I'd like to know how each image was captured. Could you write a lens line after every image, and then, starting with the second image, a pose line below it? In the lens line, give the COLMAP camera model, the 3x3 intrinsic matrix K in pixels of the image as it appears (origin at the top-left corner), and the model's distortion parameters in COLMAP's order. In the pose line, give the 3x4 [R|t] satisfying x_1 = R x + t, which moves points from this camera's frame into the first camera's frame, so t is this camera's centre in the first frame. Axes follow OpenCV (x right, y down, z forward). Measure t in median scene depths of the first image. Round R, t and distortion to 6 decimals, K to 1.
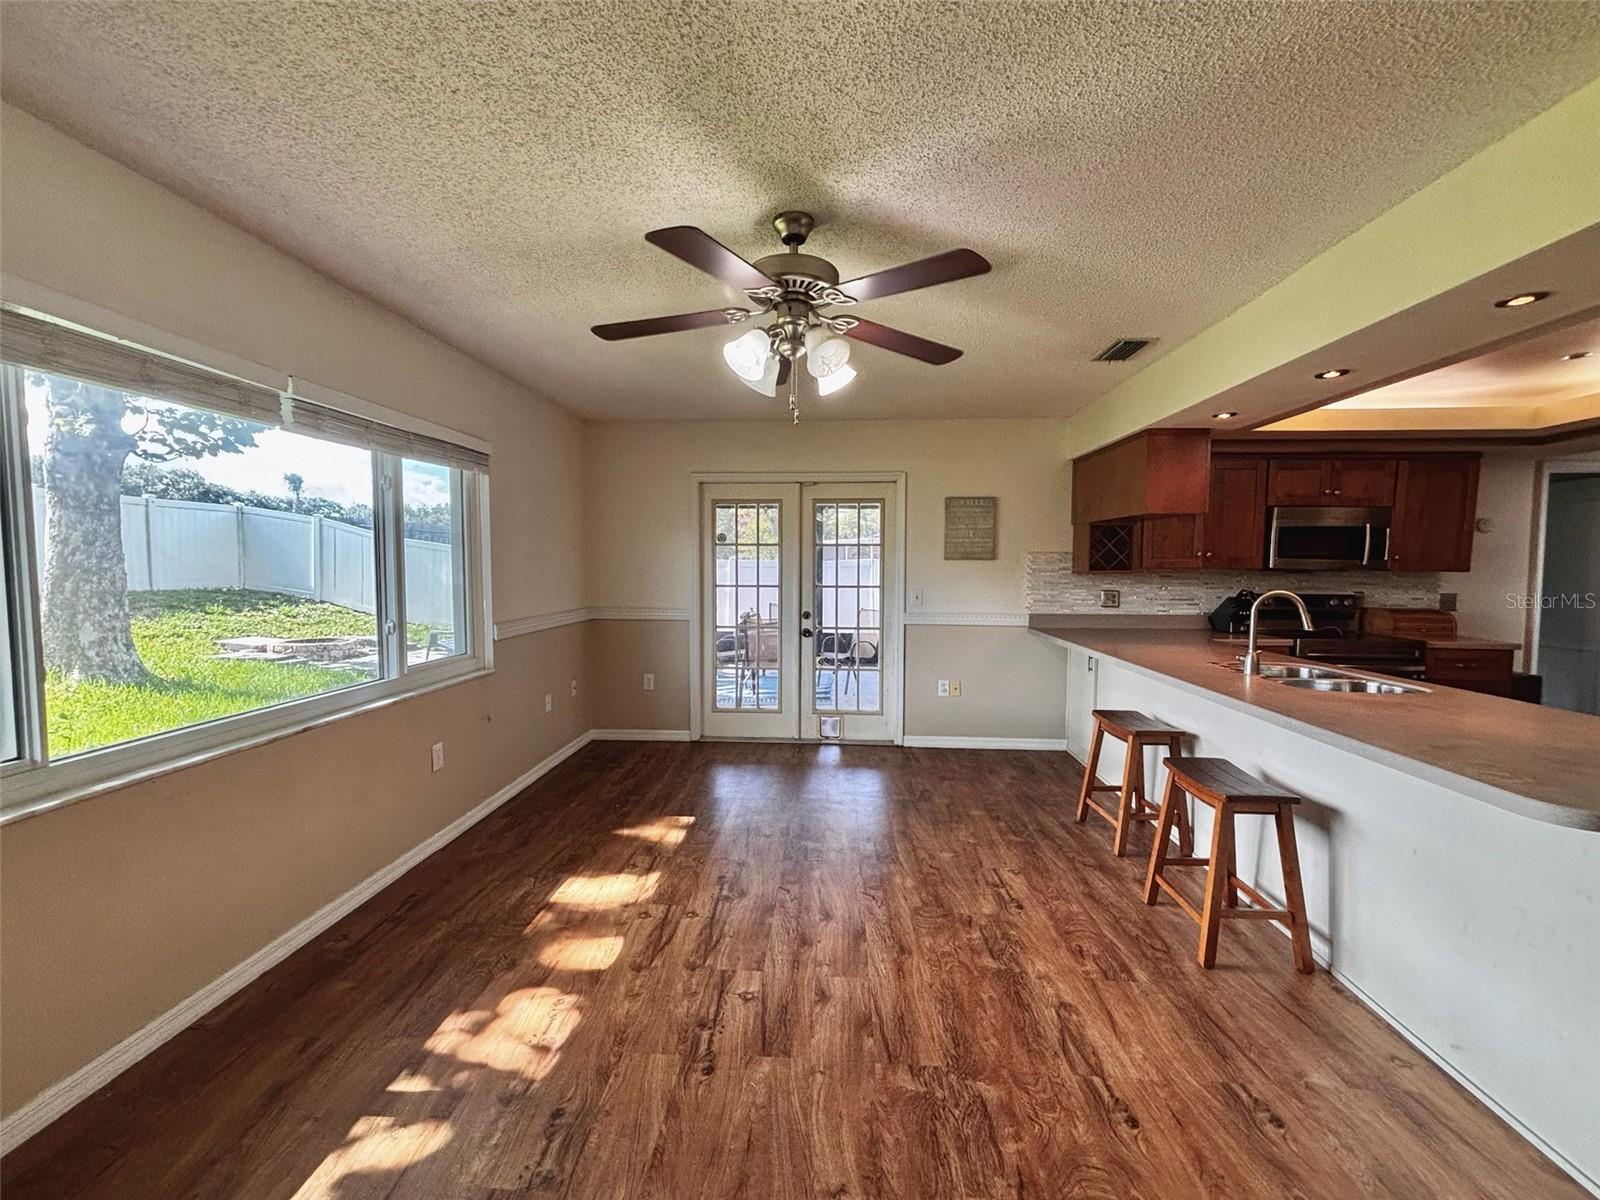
lens RADIAL K [[656.6, 0, 803.9], [0, 656.6, 596.8], [0, 0, 1]] dist [0.012240, -0.000275]
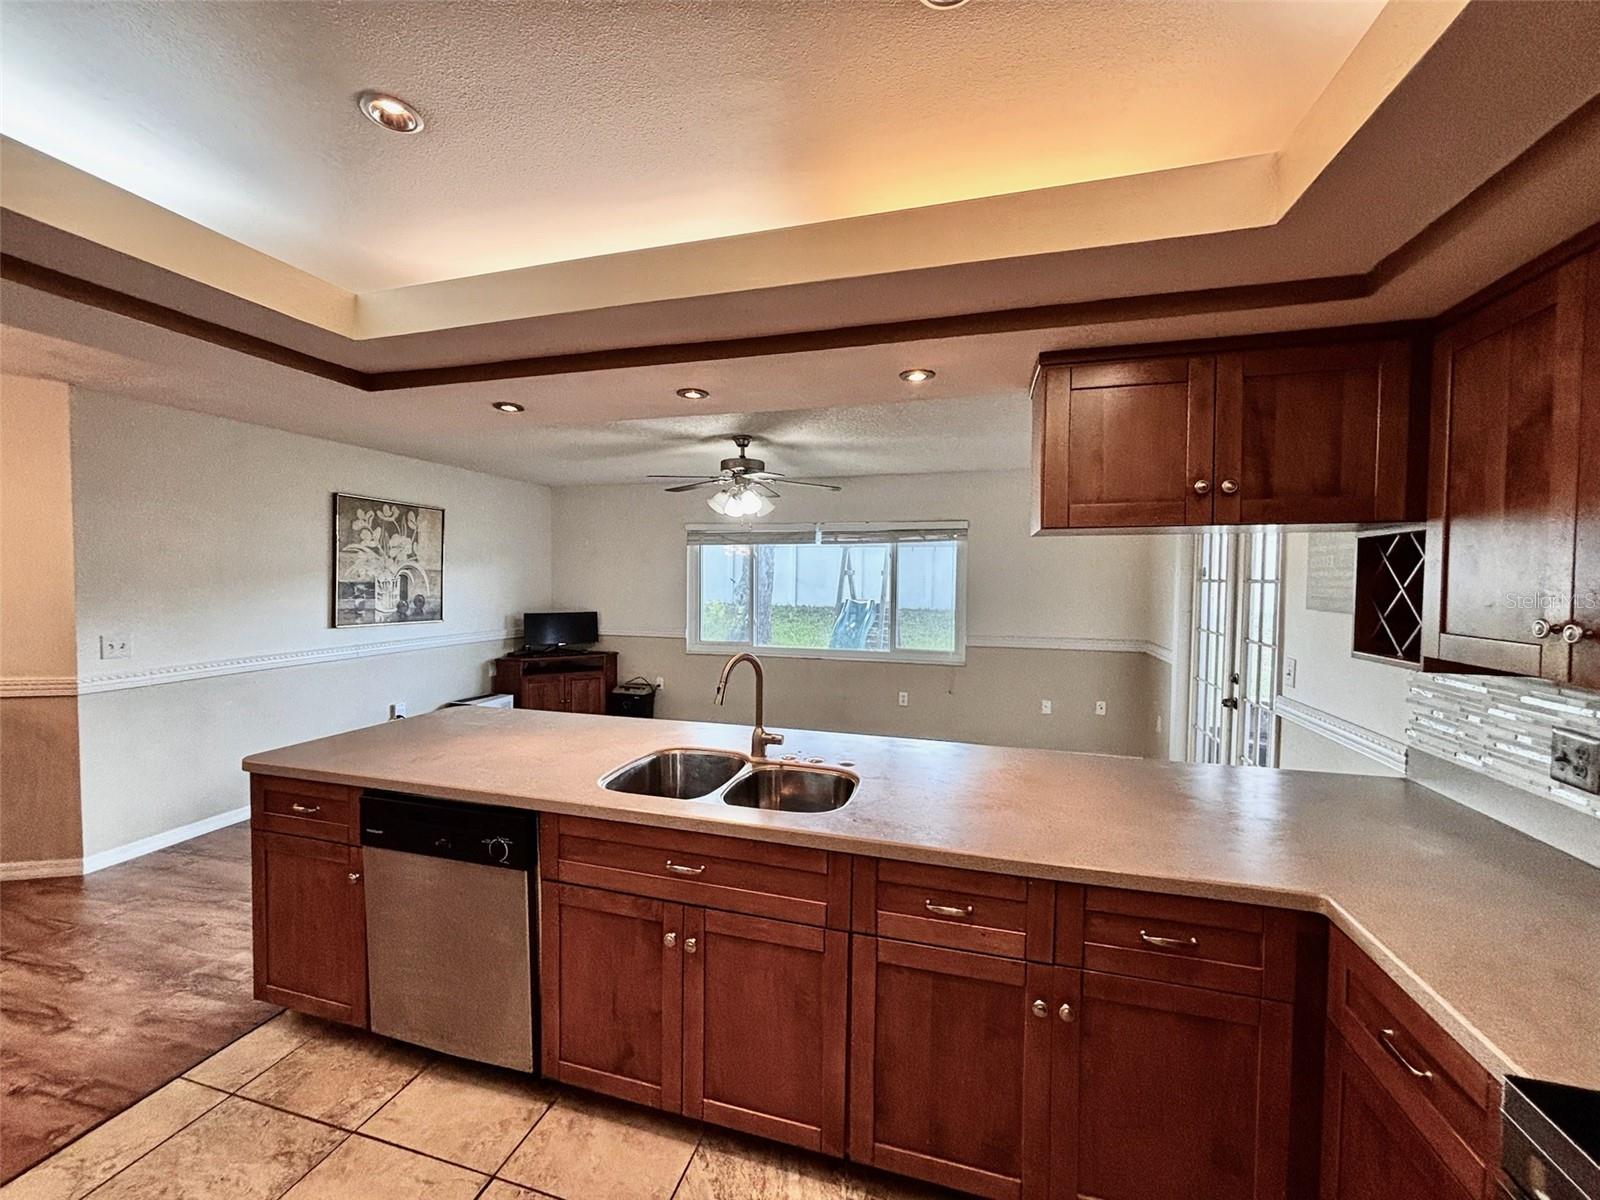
lens RADIAL K [[641.7, 0, 794.8], [0, 641.7, 600.8], [0, 0, 1]] dist [0.011123, -0.004148]
pose [[-0.224832, 0.028231, -0.973988, 1.041942], [-0.059414, 0.997323, 0.042622, -0.077956], [0.972584, 0.067452, -0.222553, 0.880402]]
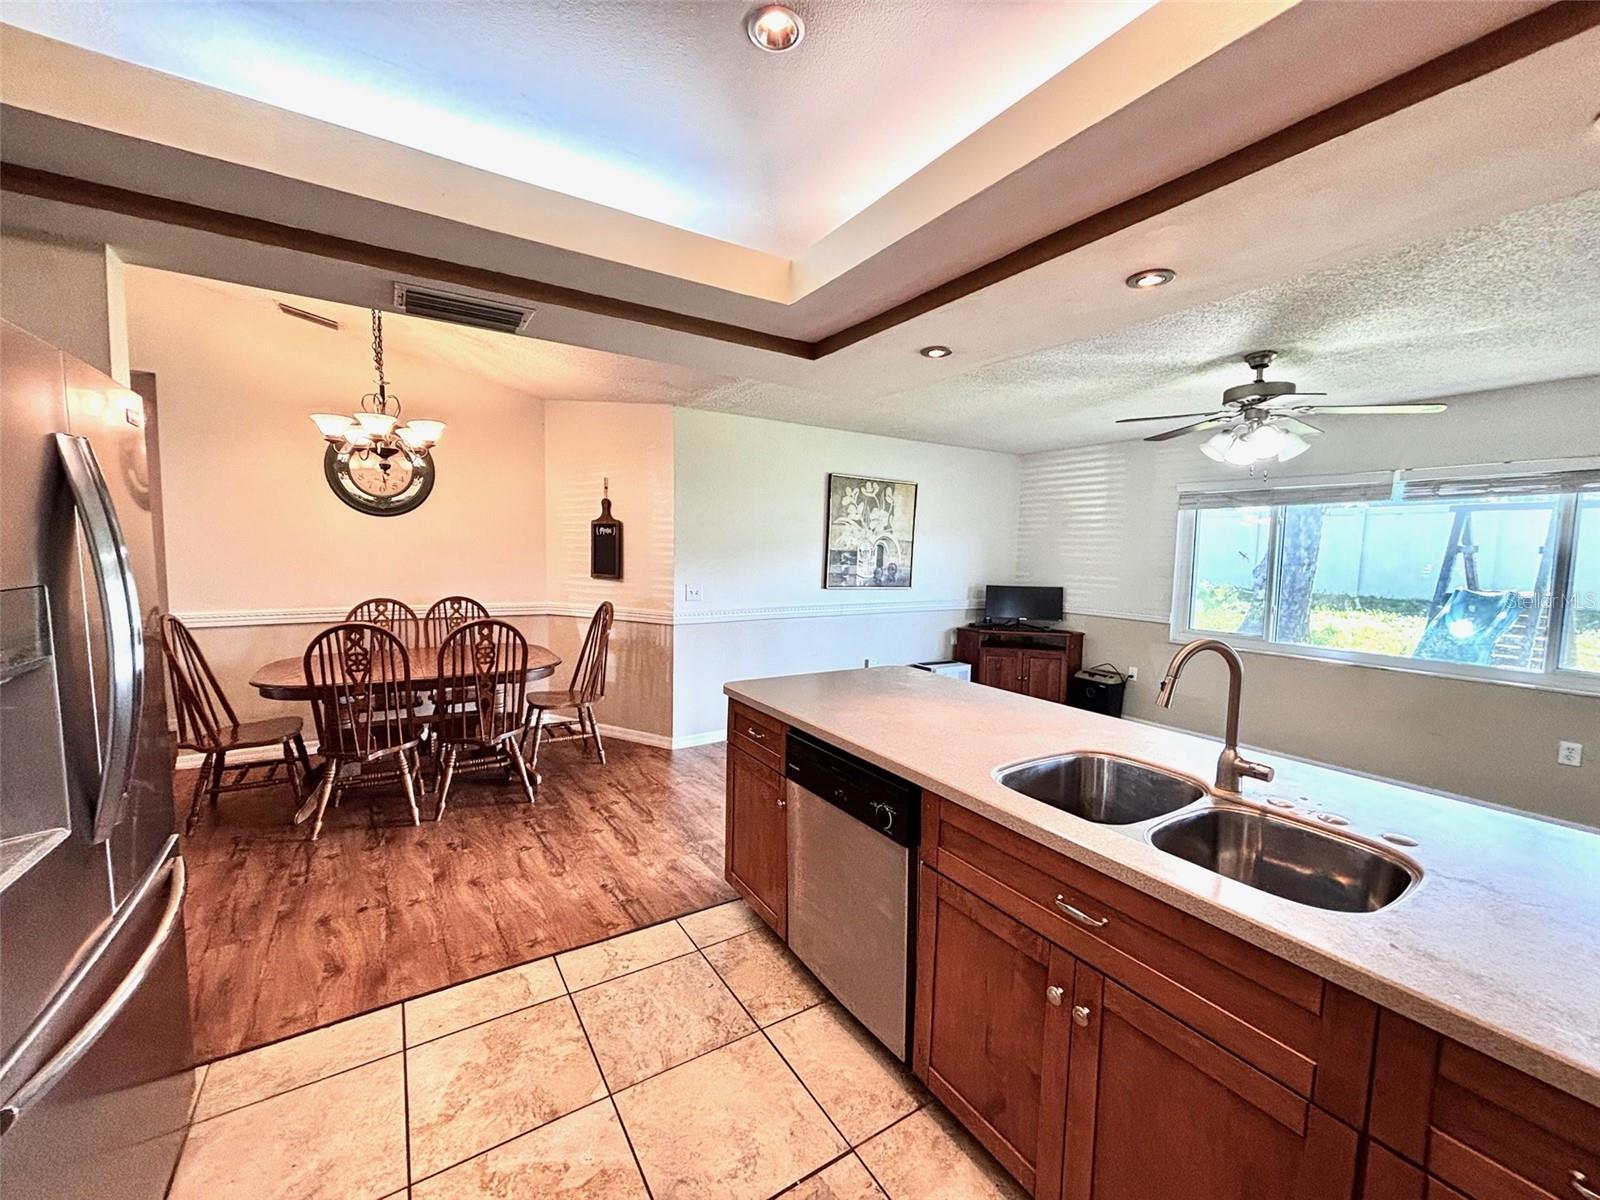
lens RADIAL K [[641.7, 0, 794.8], [0, 641.7, 600.8], [0, 0, 1]] dist [0.011123, -0.004148]
pose [[-0.813132, 0.025628, -0.581514, 0.944174], [-0.053303, 0.991554, 0.118233, -0.062683], [0.579633, 0.127135, -0.804899, 0.882683]]
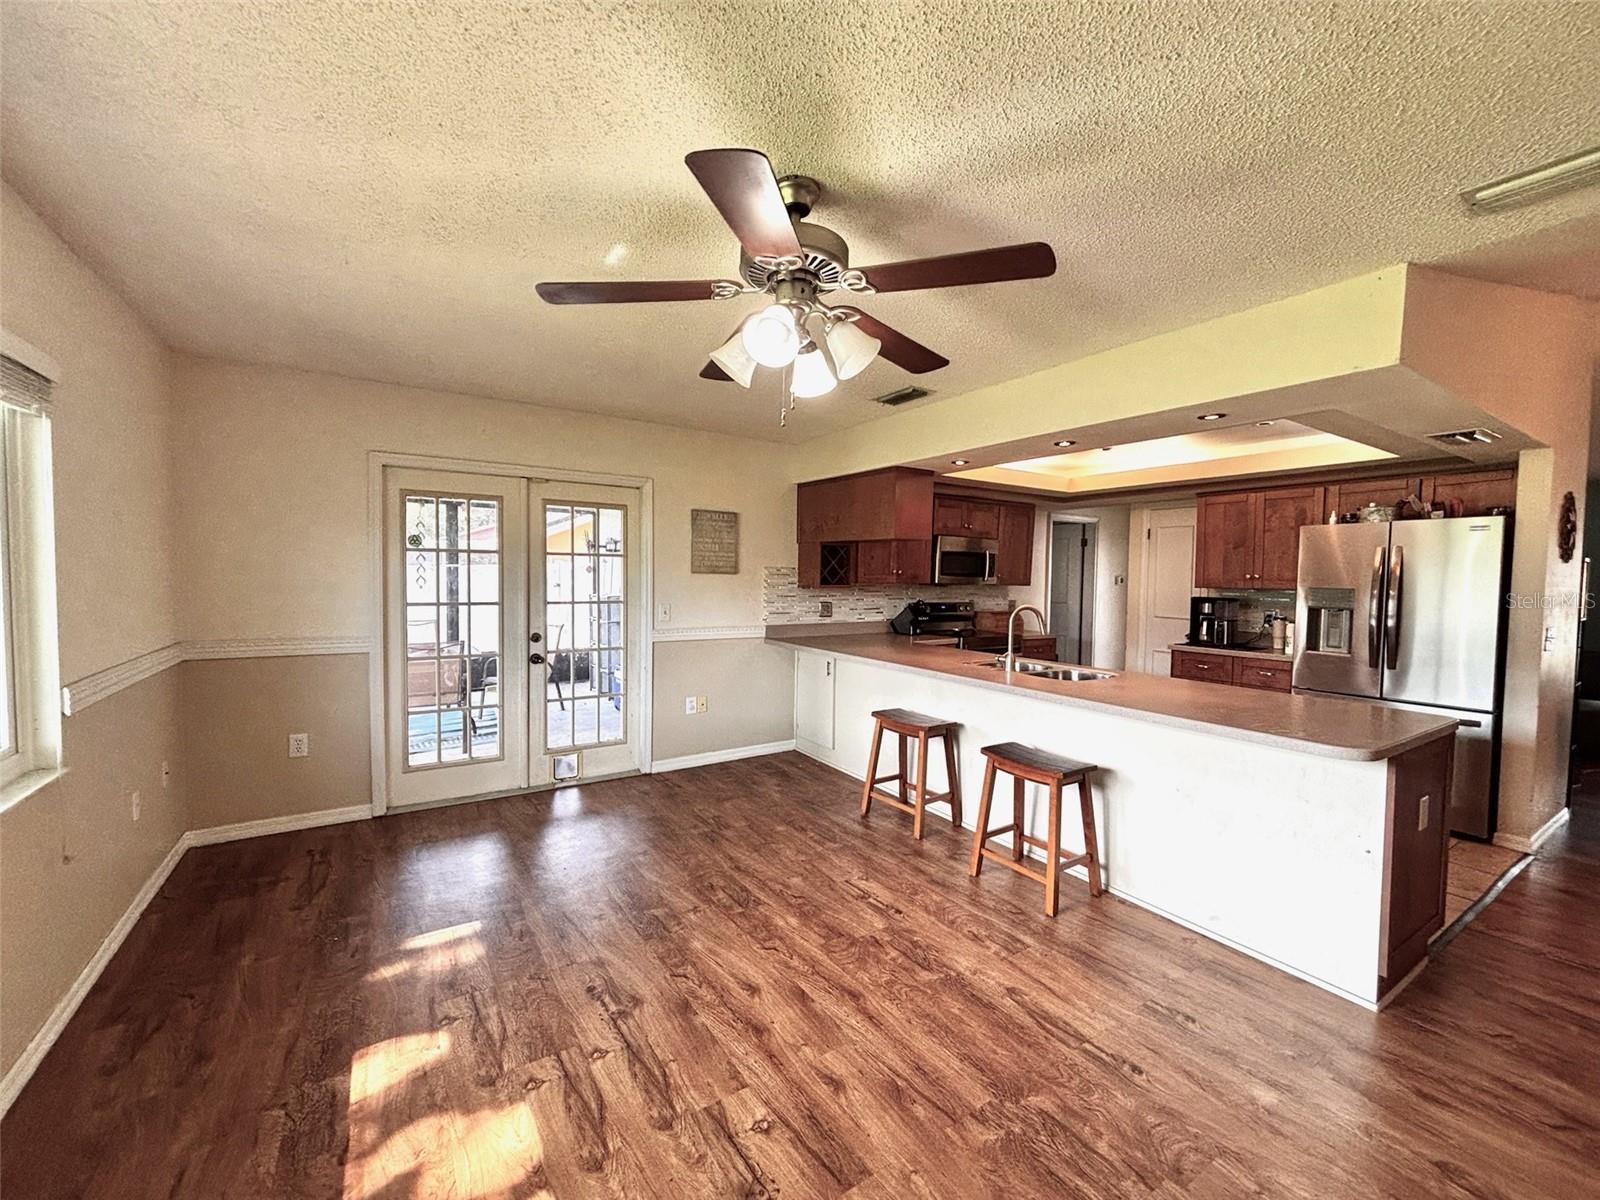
lens RADIAL K [[641.7, 0, 794.8], [0, 641.7, 600.8], [0, 0, 1]] dist [0.011123, -0.004148]
pose [[0.809138, -0.016323, 0.587392, -0.272658], [0.017936, 0.999834, 0.003077, -0.020010], [-0.587345, 0.008046, 0.809297, 0.180730]]
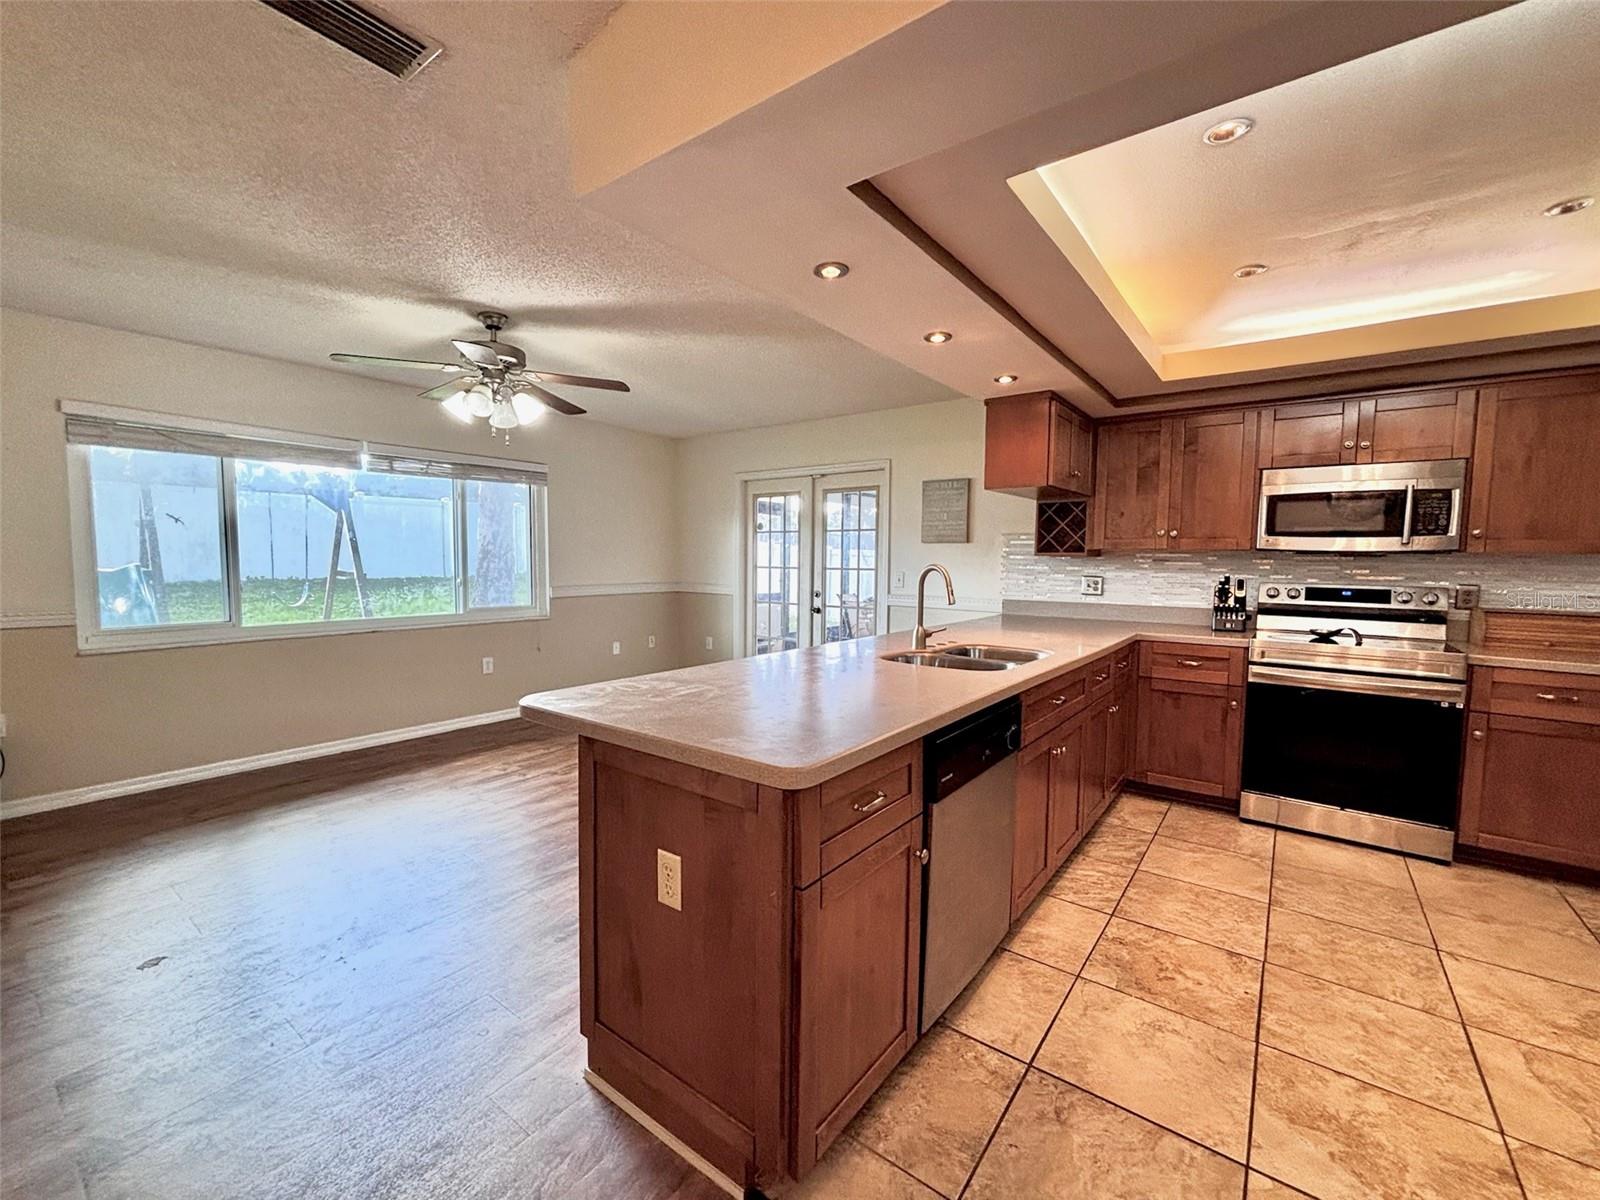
lens RADIAL K [[664.8, 0, 800.0], [0, 664.8, 600.0], [0, 0, 1]] dist [0.001850, 0.000039]
pose [[0.829163, 0.038258, -0.557696, 0.787994], [-0.033787, 0.999261, 0.018315, 0.023265], [0.557985, 0.003657, 0.829843, 0.058749]]
